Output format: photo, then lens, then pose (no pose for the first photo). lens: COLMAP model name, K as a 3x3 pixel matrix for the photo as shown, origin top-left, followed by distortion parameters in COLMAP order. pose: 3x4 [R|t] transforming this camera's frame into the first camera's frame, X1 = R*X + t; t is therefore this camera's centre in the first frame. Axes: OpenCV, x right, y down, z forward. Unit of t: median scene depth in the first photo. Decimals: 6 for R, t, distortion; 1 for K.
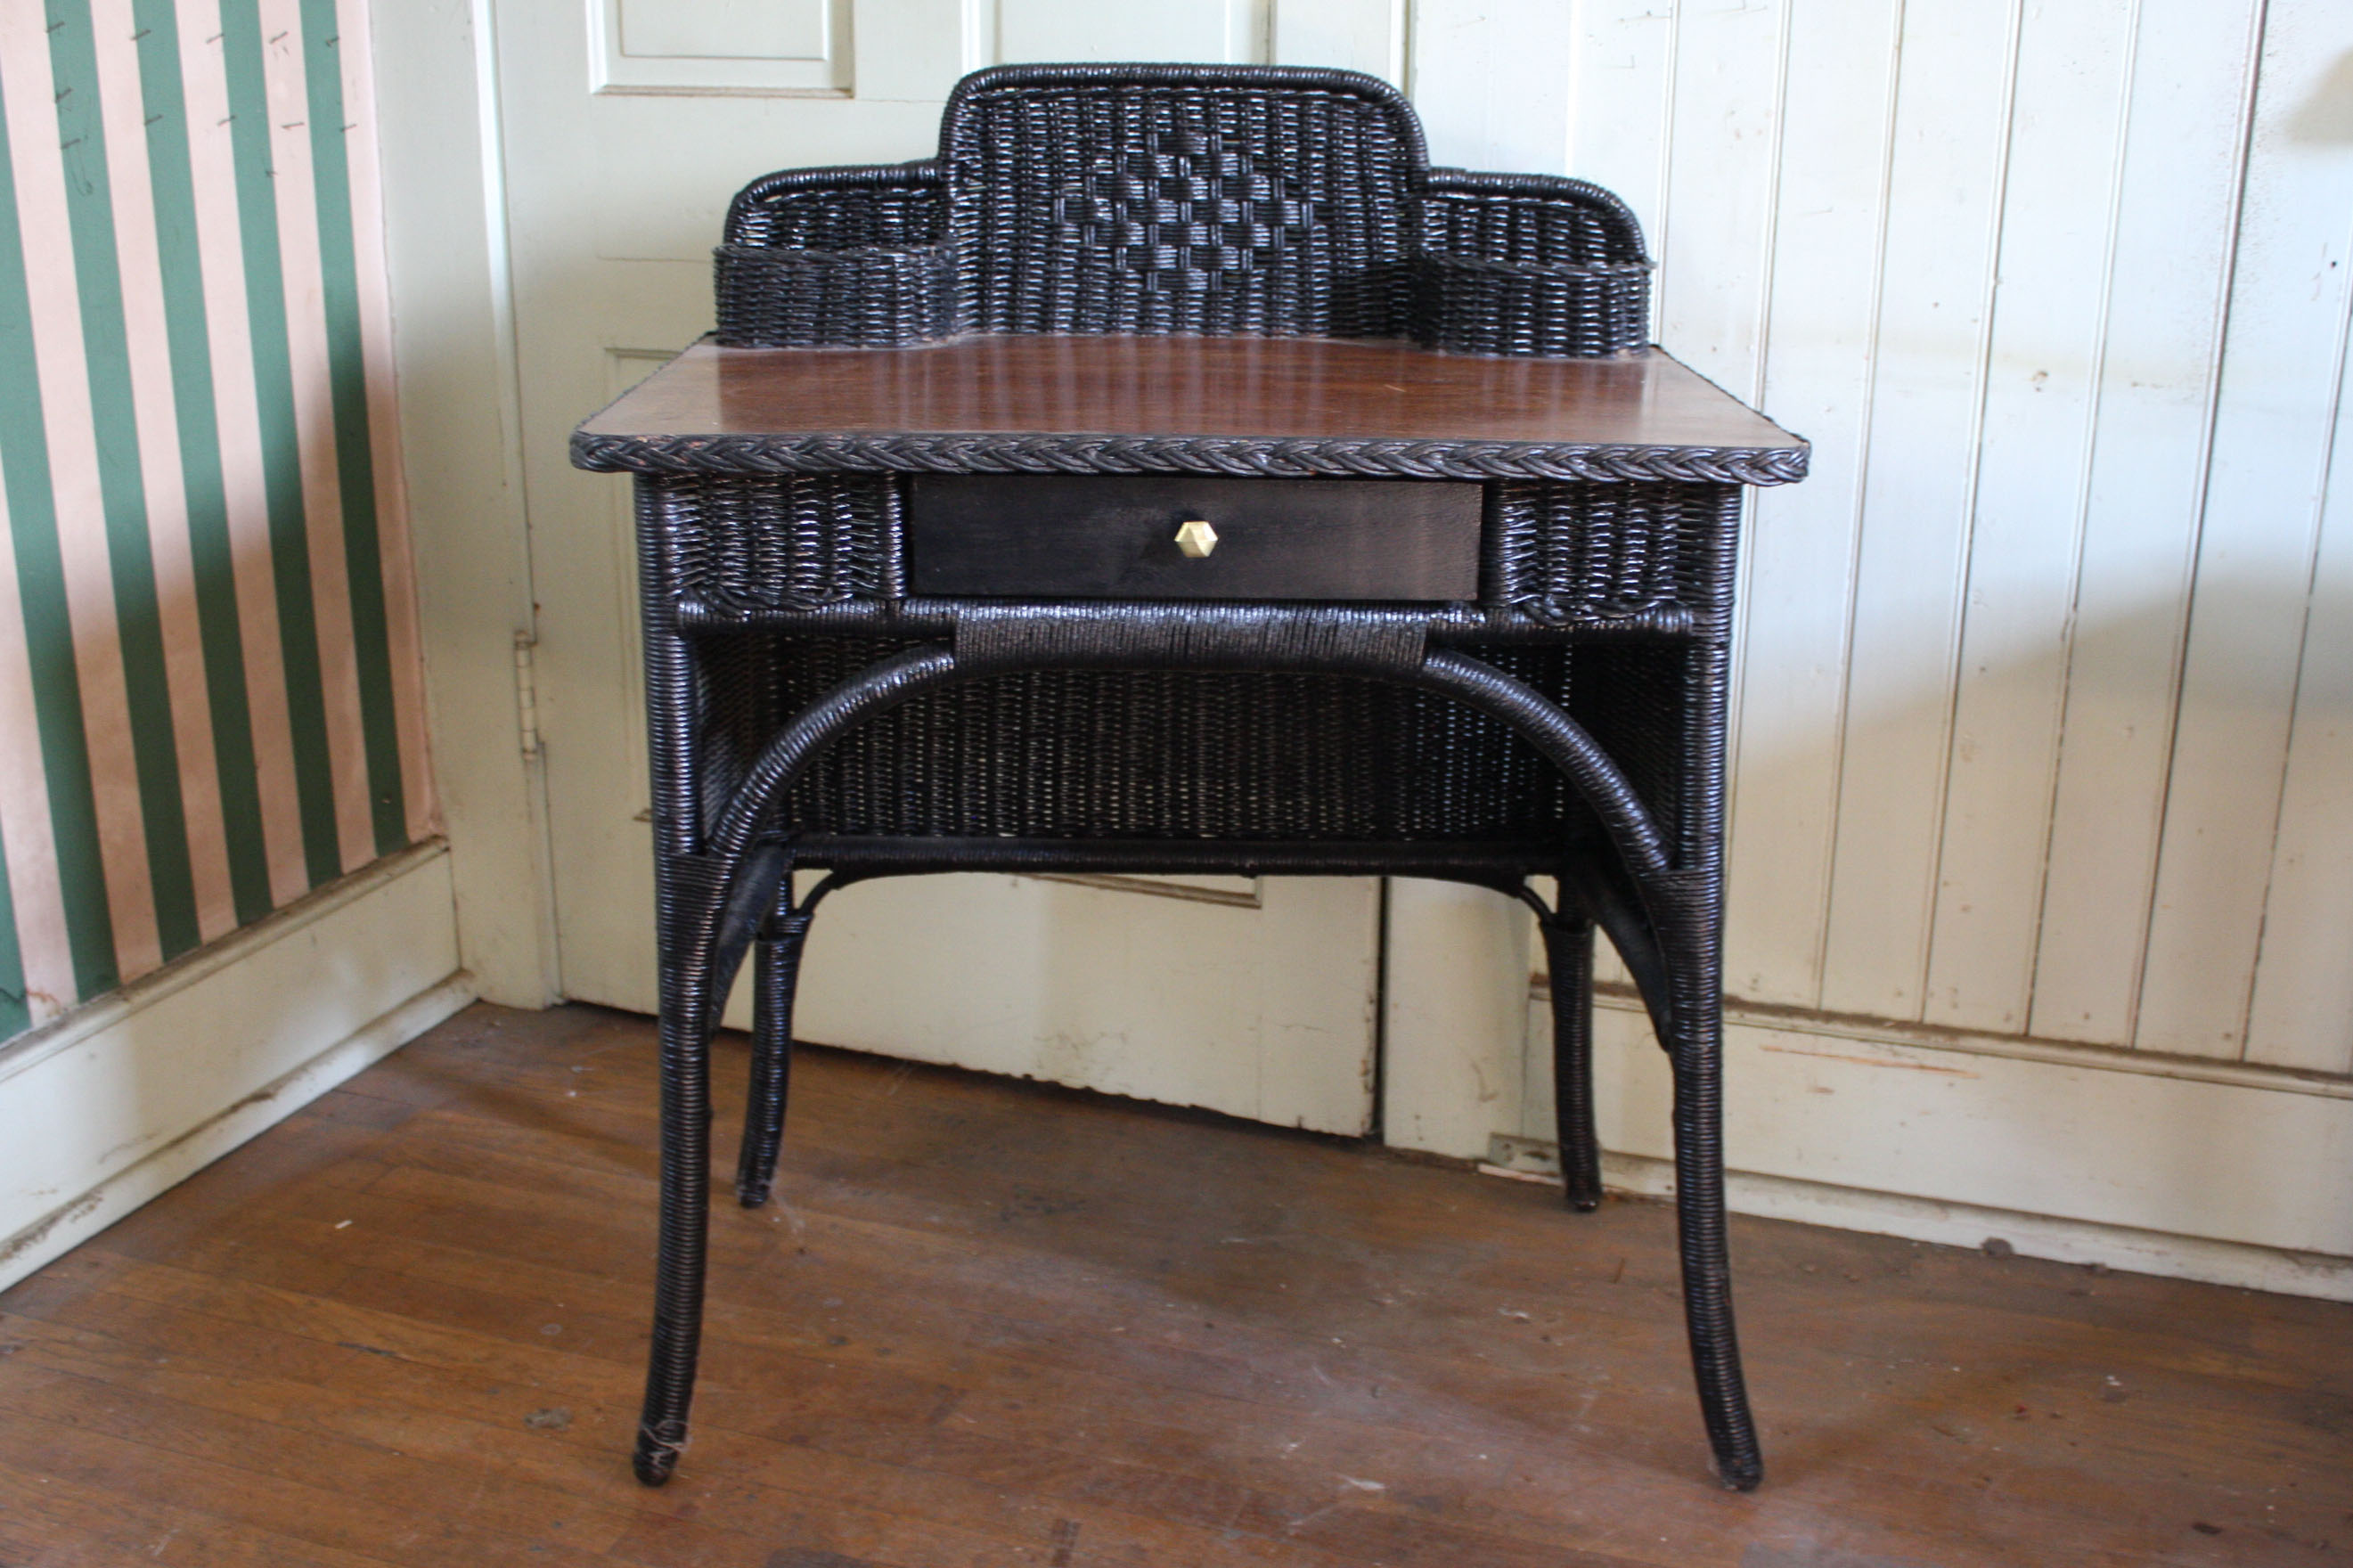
lens RADIAL K [[2470.9, 0, 1182.2], [0, 2470.9, 777.7], [0, 0, 1]] dist [-0.085093, 0.000000]
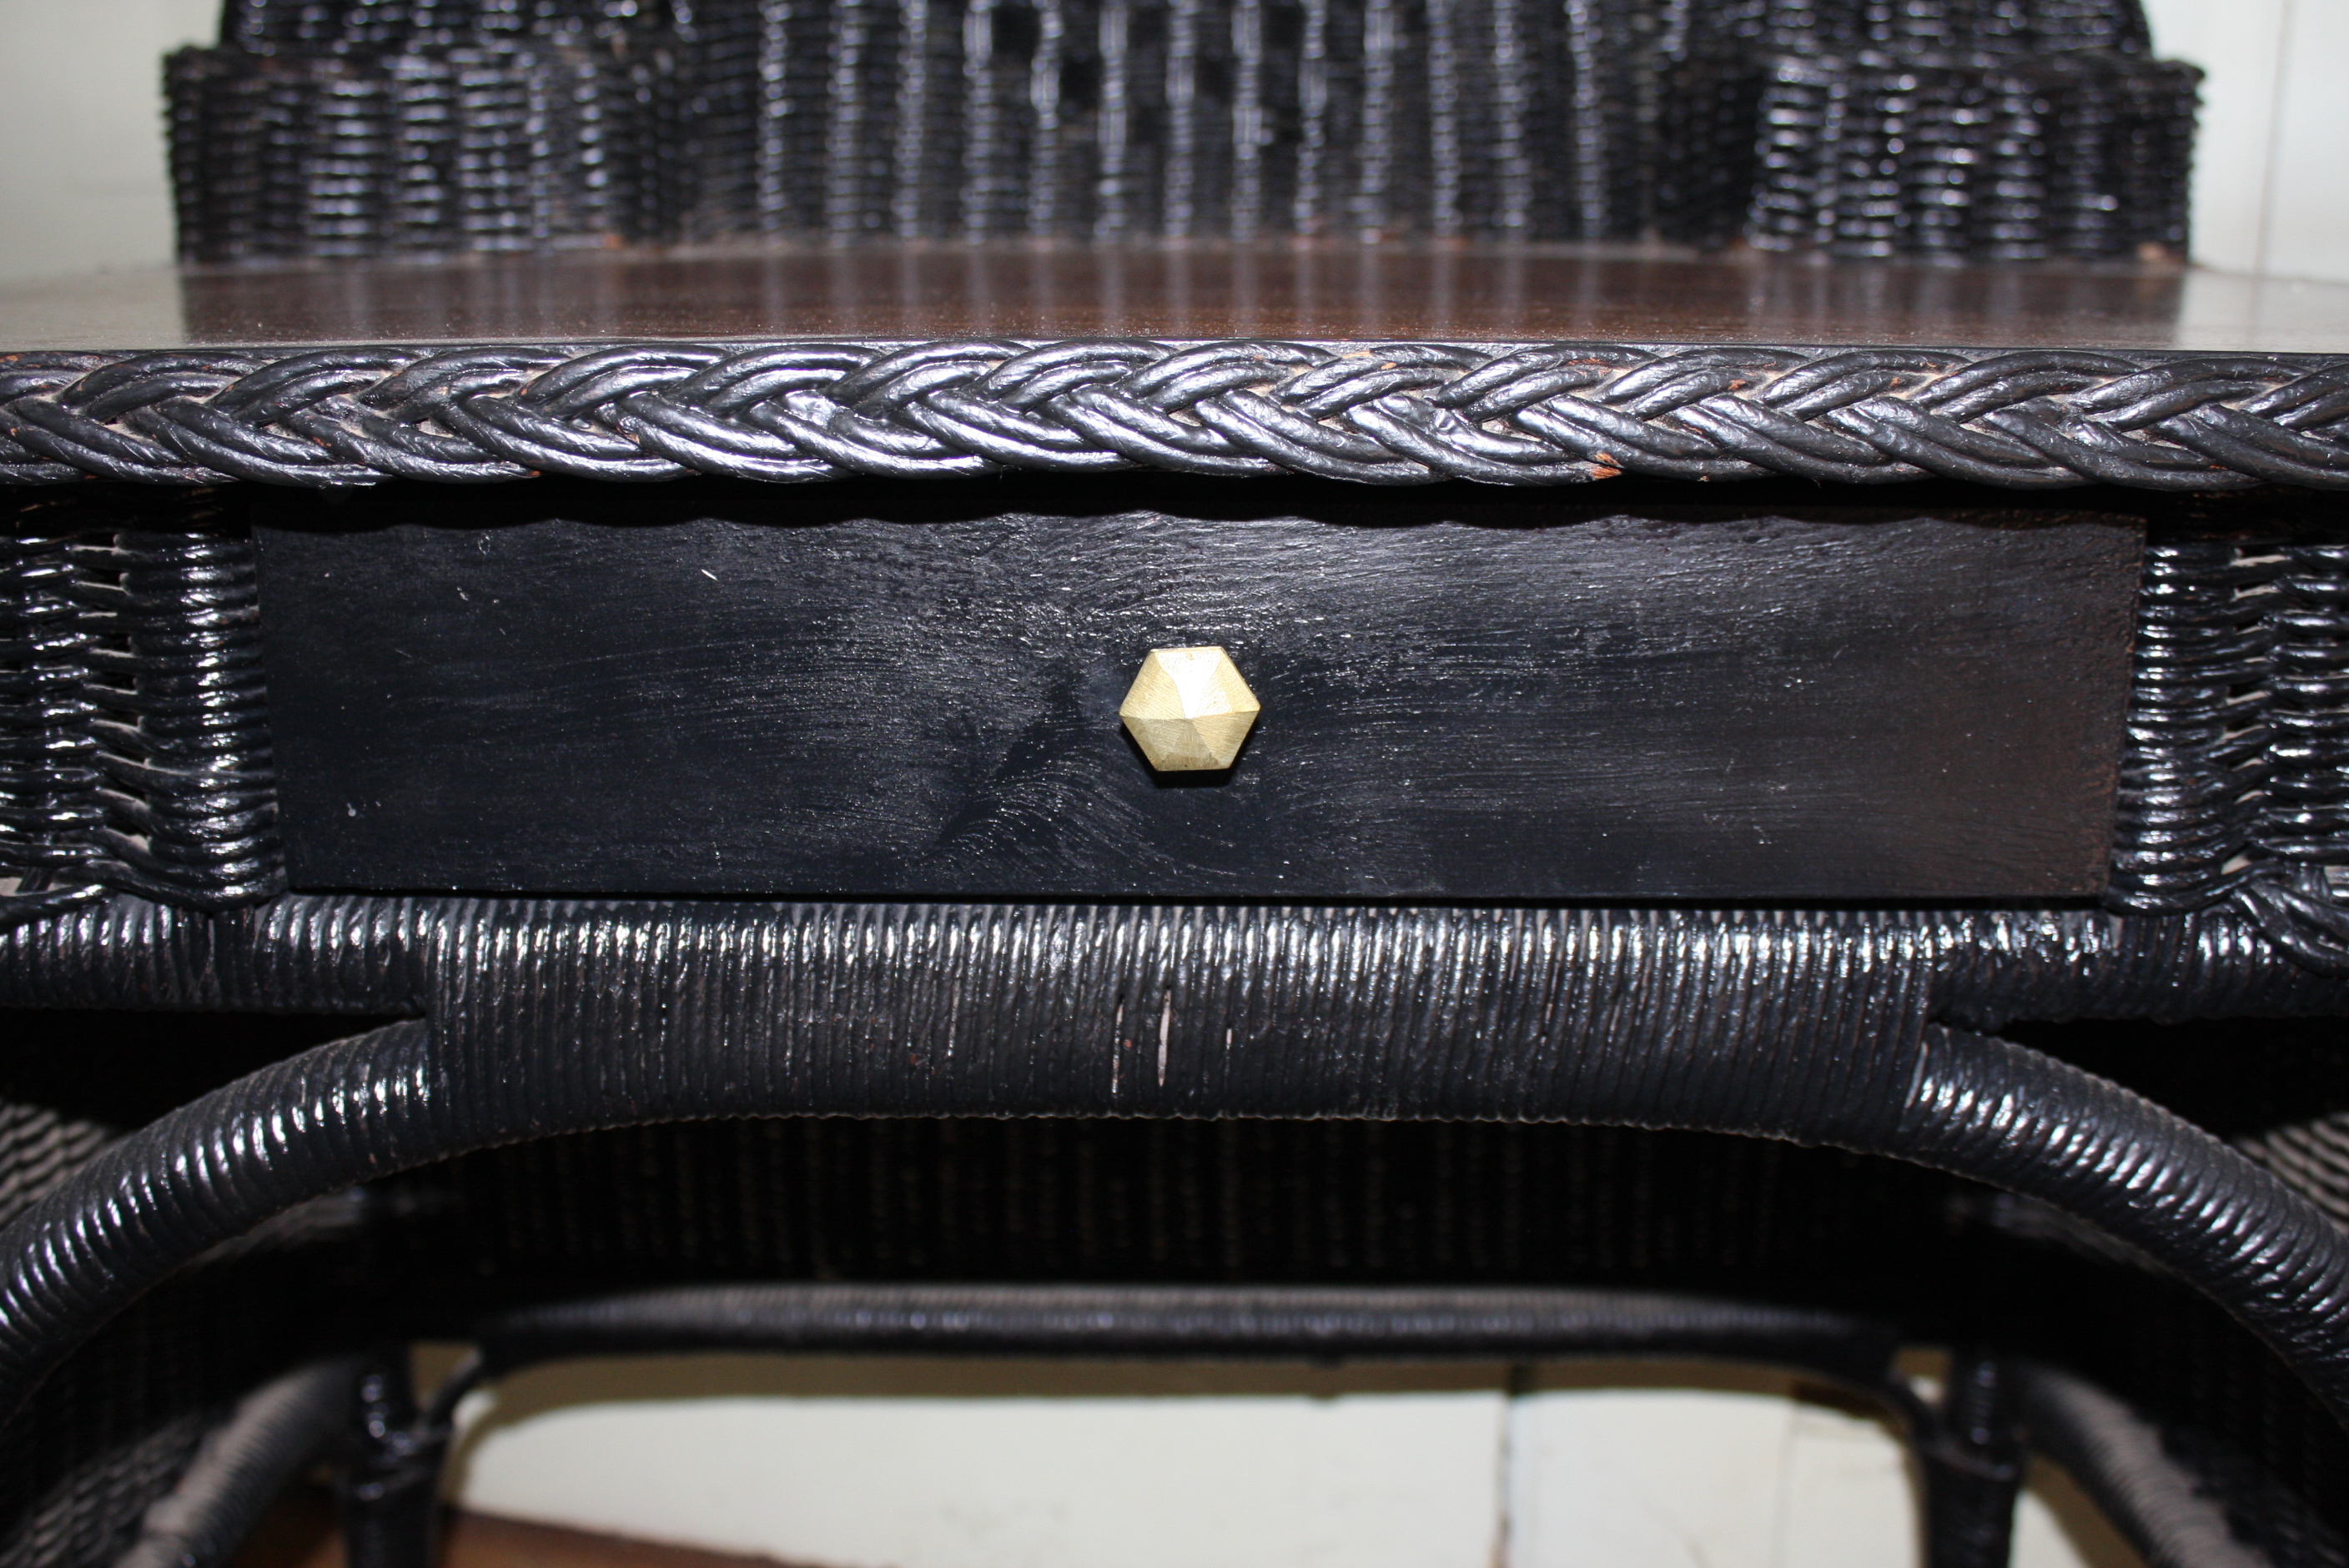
lens RADIAL K [[2466.6, 0, 1171.5], [0, 2466.6, 781.0], [0, 0, 1]] dist [-0.085093, 0.000000]
pose [[0.999888, -0.002004, 0.014824, -0.000926], [0.002454, 0.999535, -0.030383, -0.069098], [-0.014756, 0.030416, 0.999428, 0.612847]]
